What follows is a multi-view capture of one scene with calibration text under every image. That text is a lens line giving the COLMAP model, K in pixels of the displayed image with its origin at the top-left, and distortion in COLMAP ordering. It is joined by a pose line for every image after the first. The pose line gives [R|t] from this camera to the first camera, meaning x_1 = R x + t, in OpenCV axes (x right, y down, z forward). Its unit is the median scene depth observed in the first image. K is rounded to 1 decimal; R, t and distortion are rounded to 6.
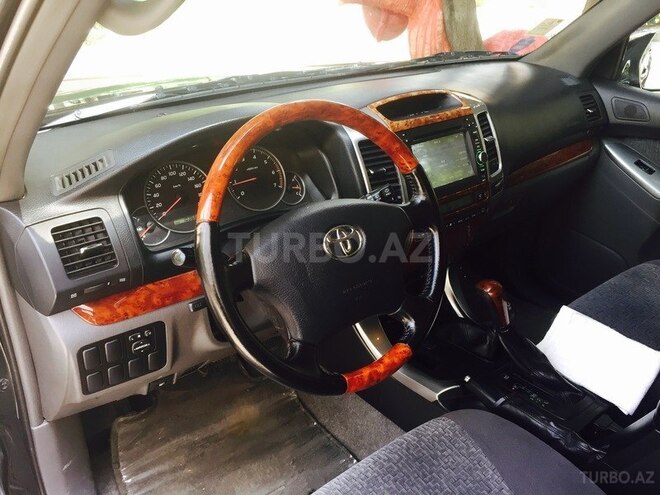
lens RADIAL K [[557.8, 0, 330.8], [0, 557.8, 247.2], [0, 0, 1]] dist [-0.006926, -0.001326]
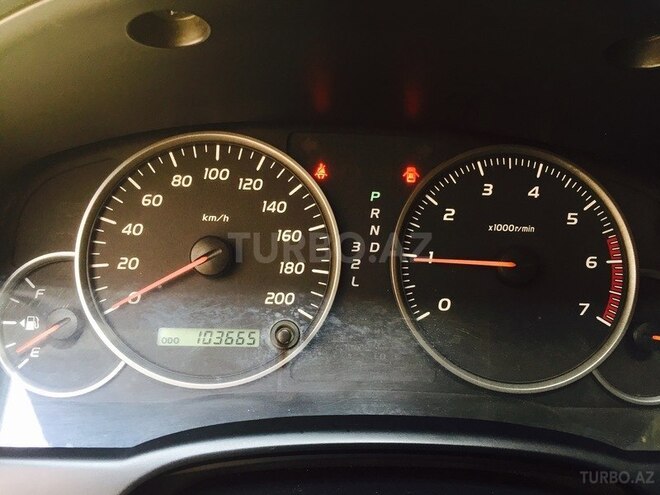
lens RADIAL K [[557.8, 0, 329.8], [0, 557.8, 249.2], [0, 0, 1]] dist [-0.006926, -0.001326]
pose [[0.795214, 0.234595, -0.559106, -0.060391], [-0.308616, 0.950337, -0.040192, -0.099638], [0.521910, 0.204510, 0.828121, 0.781955]]
